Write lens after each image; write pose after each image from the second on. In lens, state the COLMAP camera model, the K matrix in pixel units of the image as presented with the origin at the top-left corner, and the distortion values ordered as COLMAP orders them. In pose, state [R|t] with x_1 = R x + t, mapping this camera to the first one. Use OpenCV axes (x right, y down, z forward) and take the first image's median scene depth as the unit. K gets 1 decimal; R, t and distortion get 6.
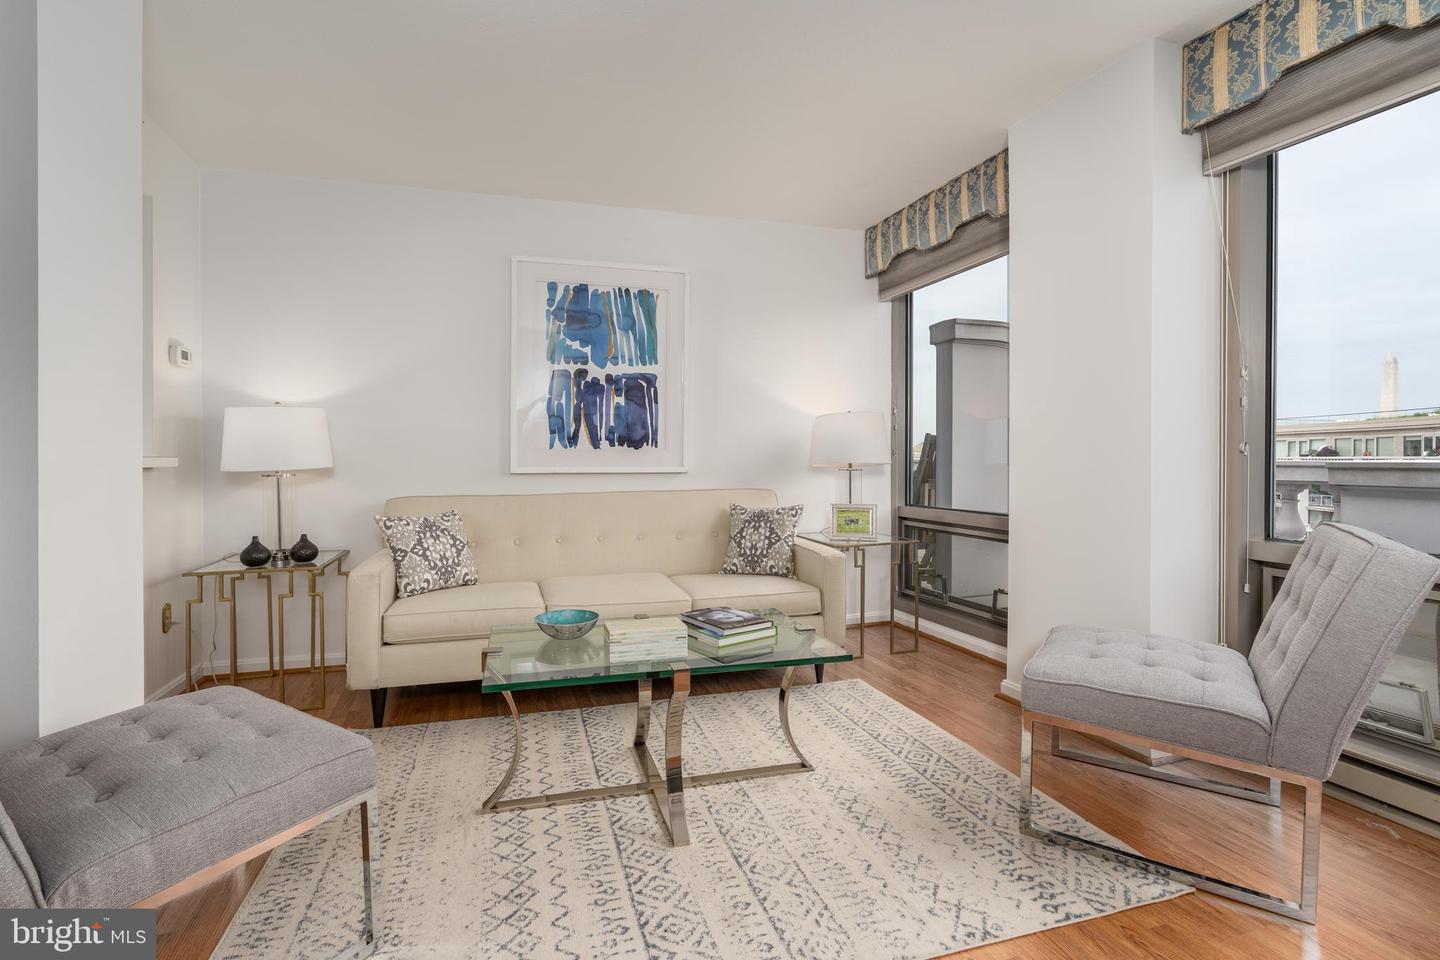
lens RADIAL K [[667.1, 0, 687.9], [0, 667.1, 460.5], [0, 0, 1]] dist [-0.002768, 0.000267]
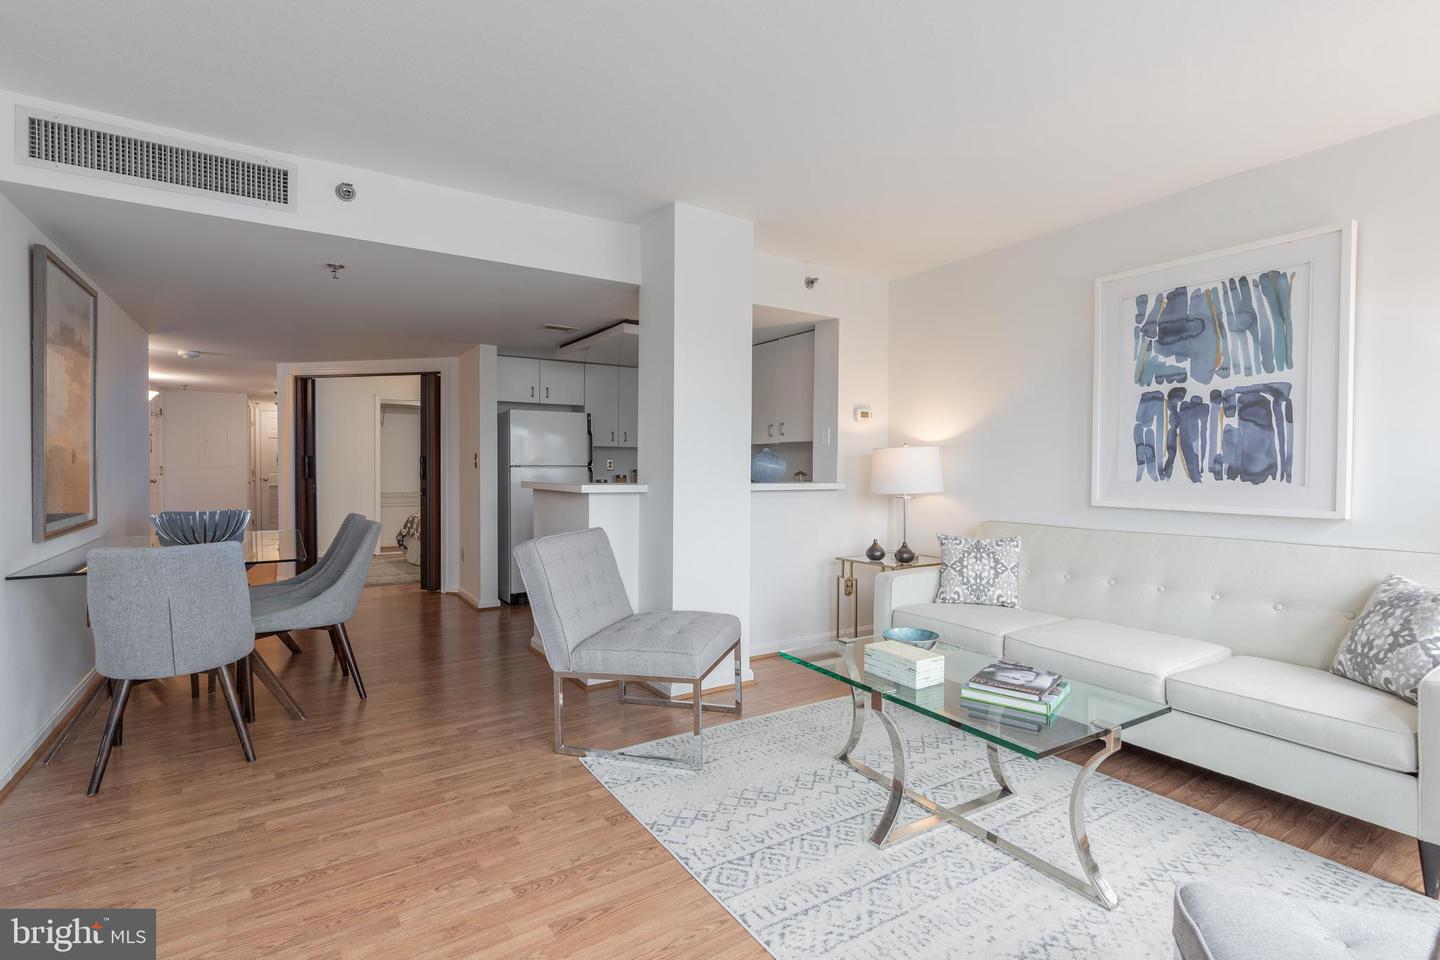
lens RADIAL K [[664.3, 0, 731.9], [0, 664.3, 475.0], [0, 0, 1]] dist [-0.001097, 0.000014]
pose [[0.313972, 0.015326, -0.949309, 0.472288], [-0.015537, 0.999819, 0.011003, -0.027465], [0.949305, 0.011295, 0.314153, 0.201317]]
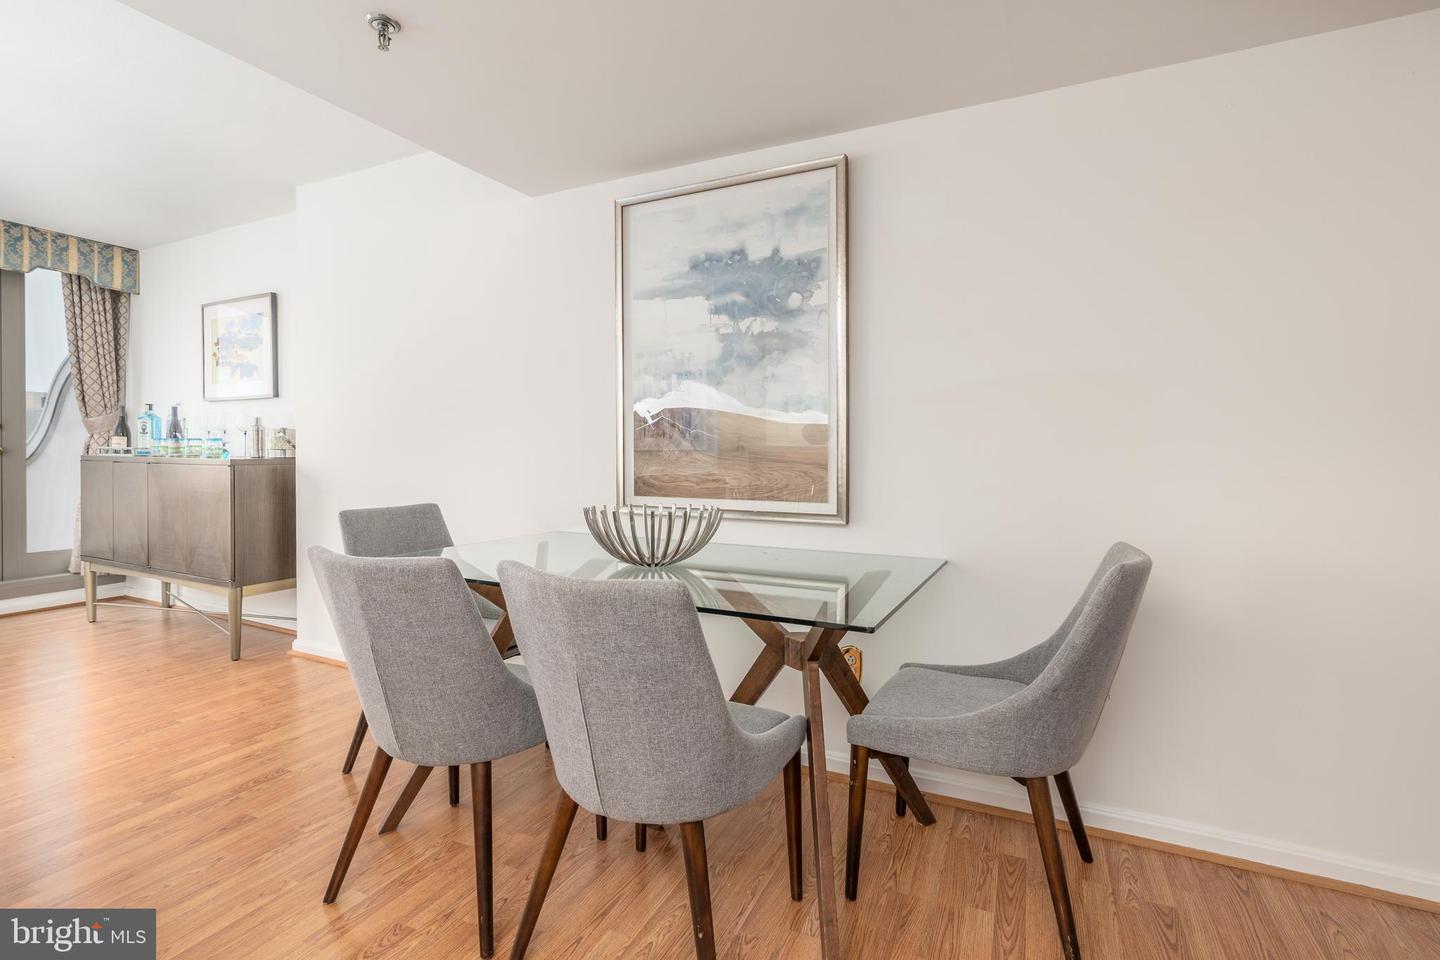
lens RADIAL K [[676.9, 0, 724.3], [0, 676.9, 457.6], [0, 0, 1]] dist [-0.002860, -0.000679]
pose [[-0.736547, -0.011012, 0.676296, -1.010495], [0.001898, 0.999830, 0.018348, -0.007447], [-0.676383, 0.014798, -0.736401, 0.158860]]
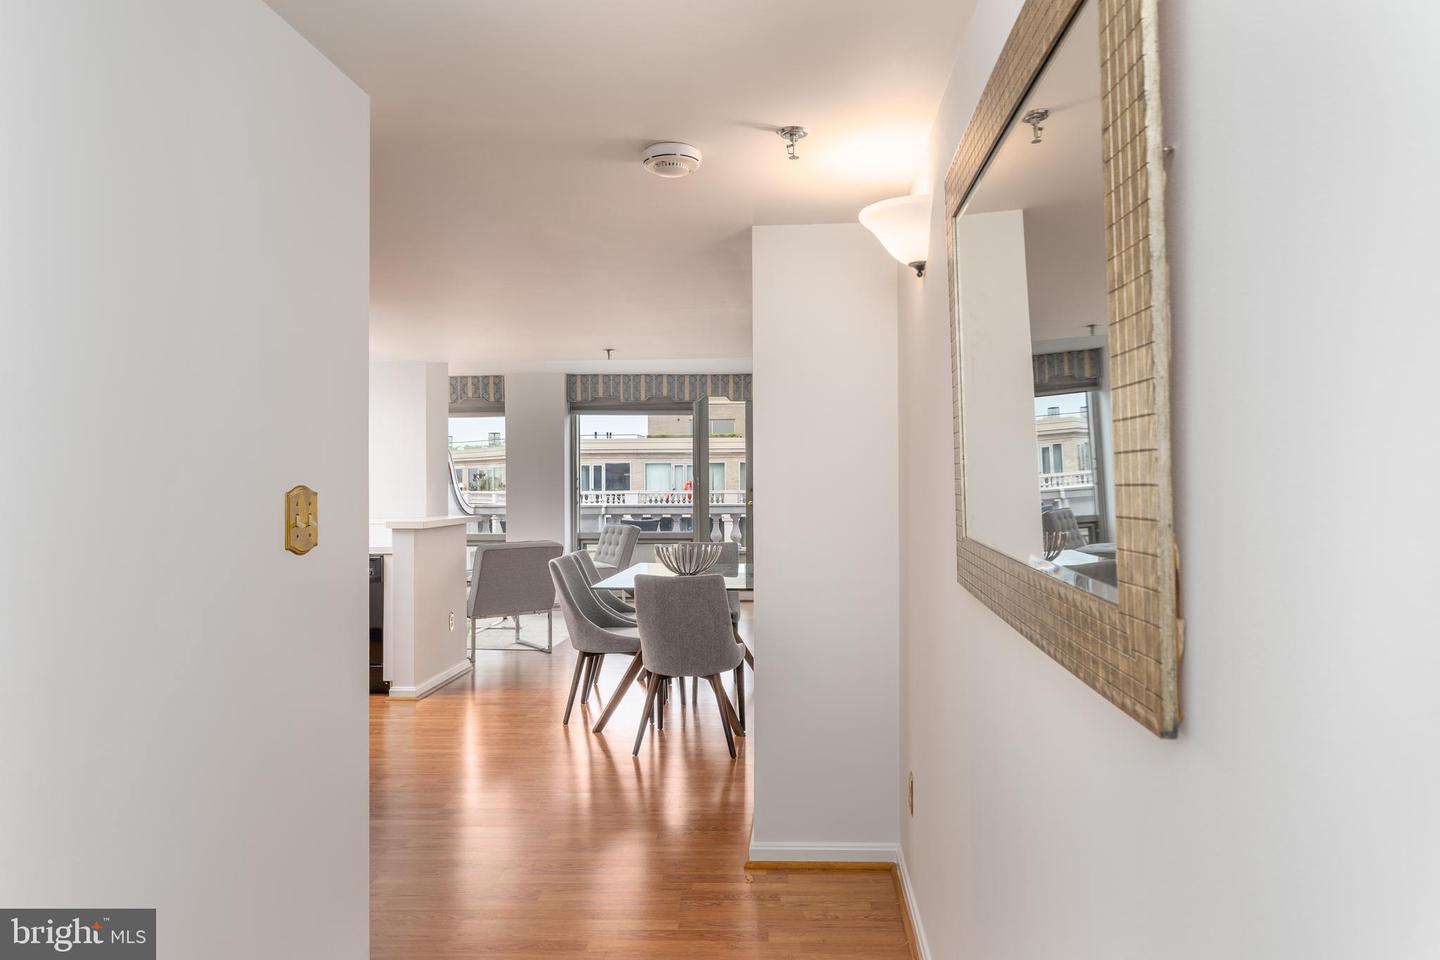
lens RADIAL K [[963.4, 0, 720.8], [0, 963.4, 457.1], [0, 0, 1]] dist [-0.097145, -0.000042]
pose [[0.358082, 0.024819, 0.933360, -2.026903], [0.013715, 0.999399, -0.031837, -0.049990], [-0.933589, 0.024202, 0.357527, -0.805887]]
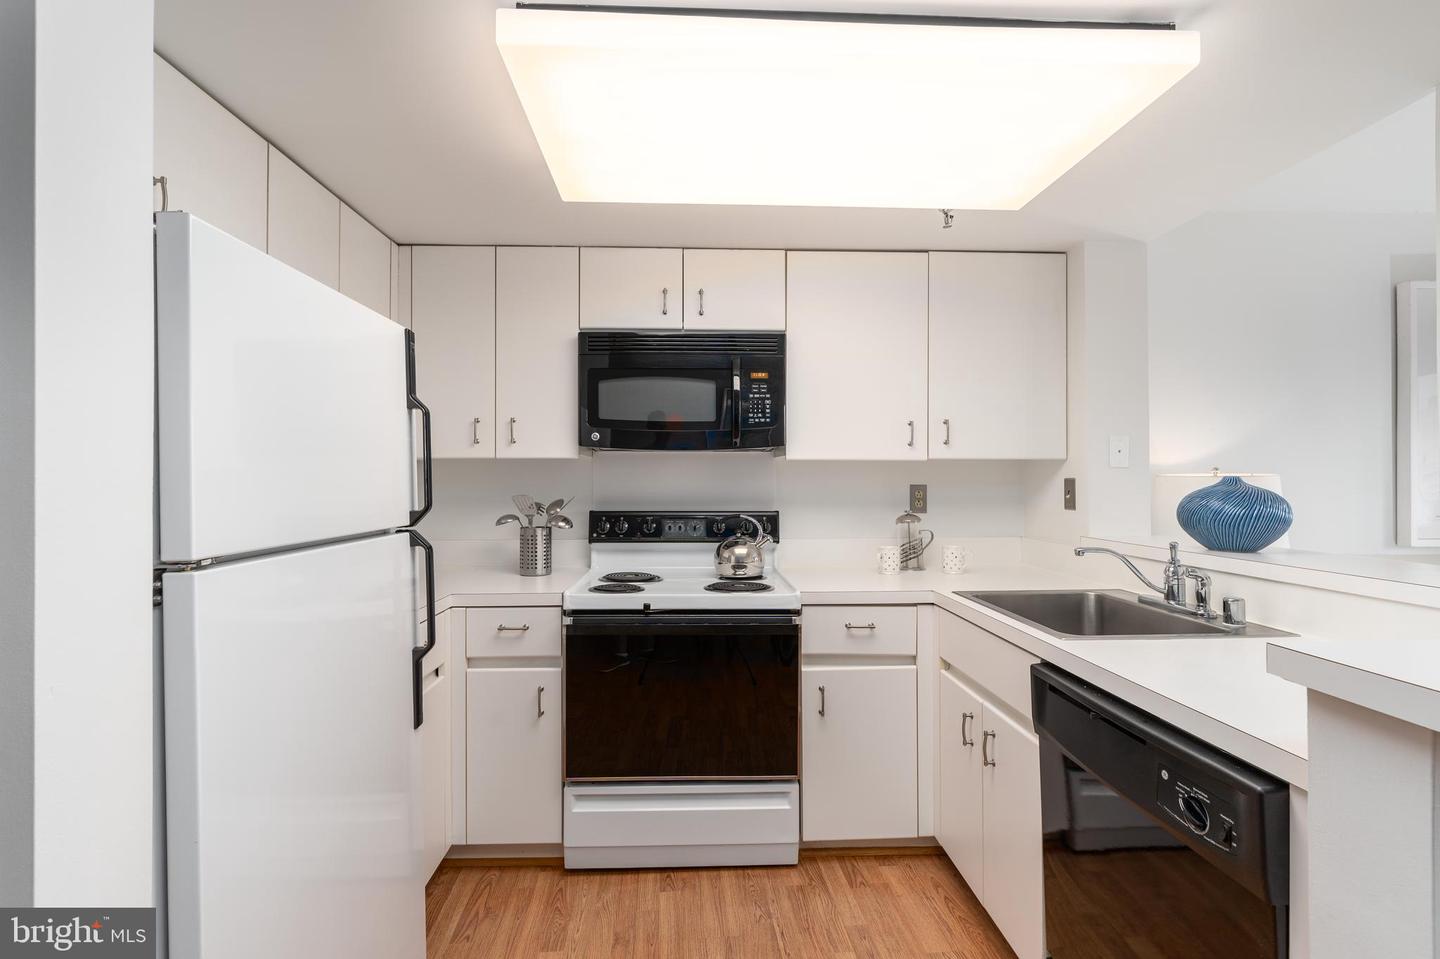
lens RADIAL K [[659.2, 0, 722.4], [0, 659.2, 479.9], [0, 0, 1]] dist [-0.002074, 0.000244]
pose [[0.972496, -0.000588, -0.232921, -0.884174], [-0.001158, 0.999972, -0.007359, -0.056090], [0.232919, 0.007426, 0.972468, 0.010119]]
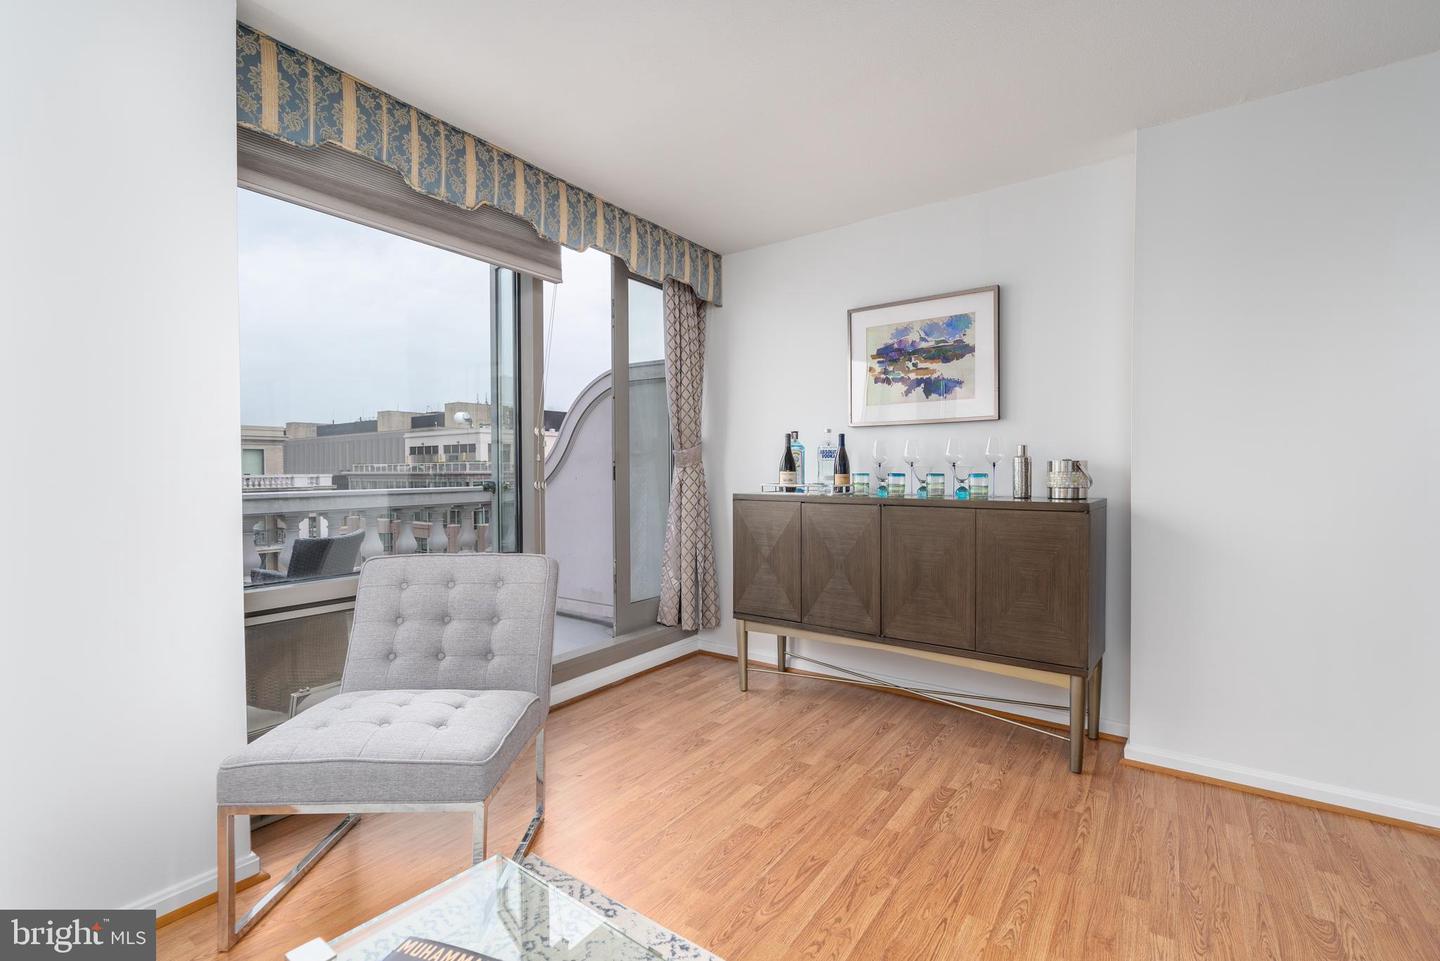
lens RADIAL K [[671.9, 0, 705.4], [0, 671.9, 482.3], [0, 0, 1]] dist [0.013443, -0.000113]
pose [[-0.596862, -0.009541, 0.802287, -0.192179], [0.012195, 0.999706, 0.020962, -0.029314], [-0.802251, 0.022295, -0.596570, 0.655754]]
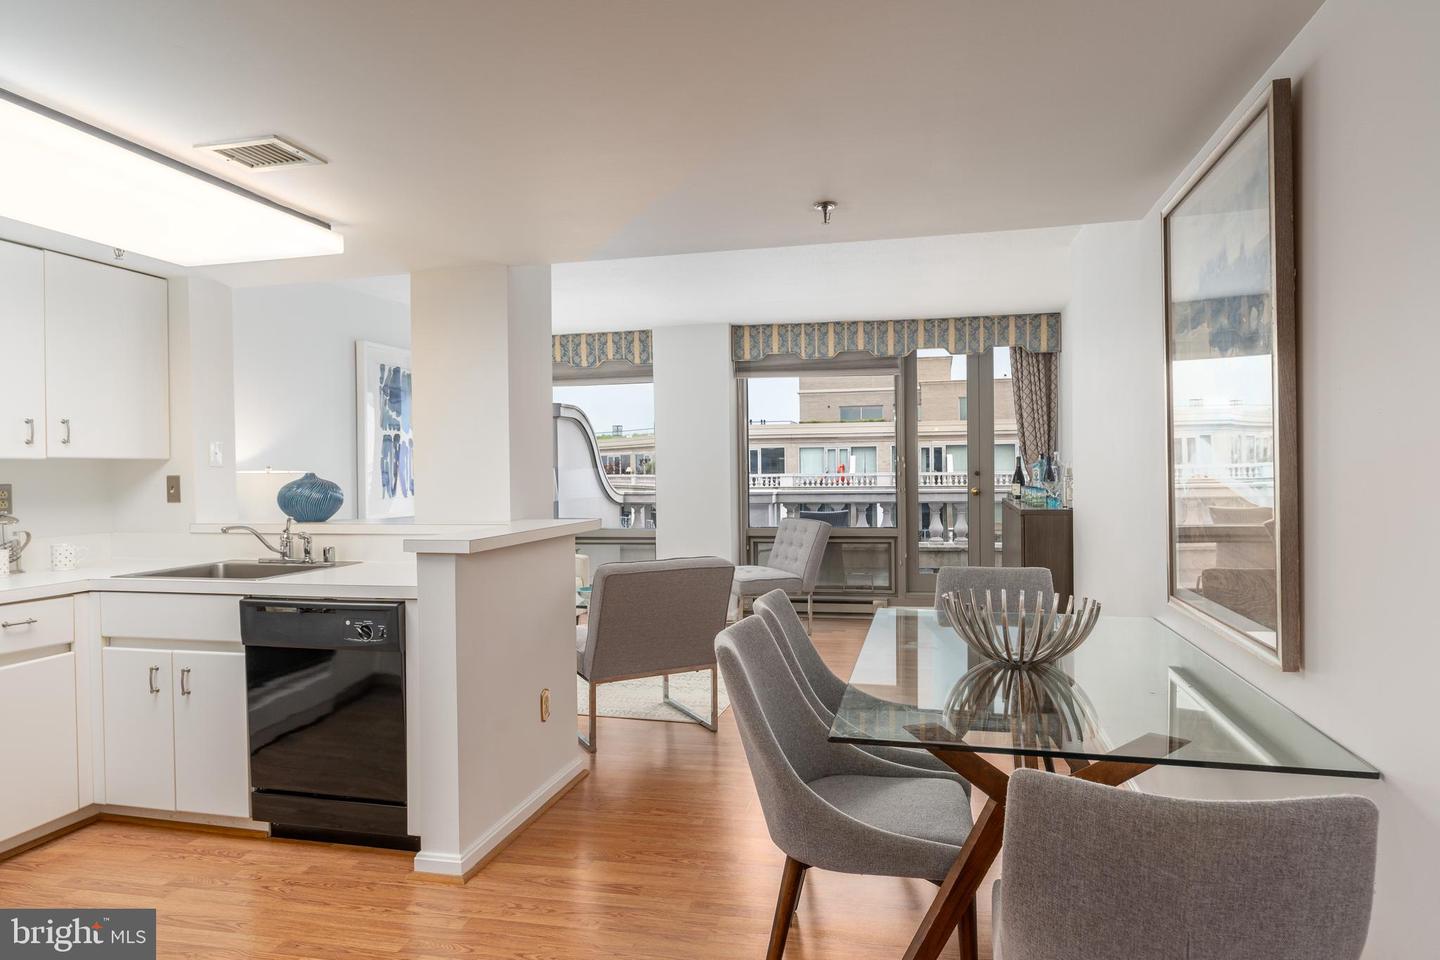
lens RADIAL K [[853.0, 0, 710.7], [0, 853.0, 480.3], [0, 0, 1]] dist [0.002584, 0.003856]
pose [[0.514465, -0.016367, 0.857355, -1.247954], [0.018076, 0.999803, 0.008239, -0.054177], [-0.857321, 0.011259, 0.514659, -0.330694]]
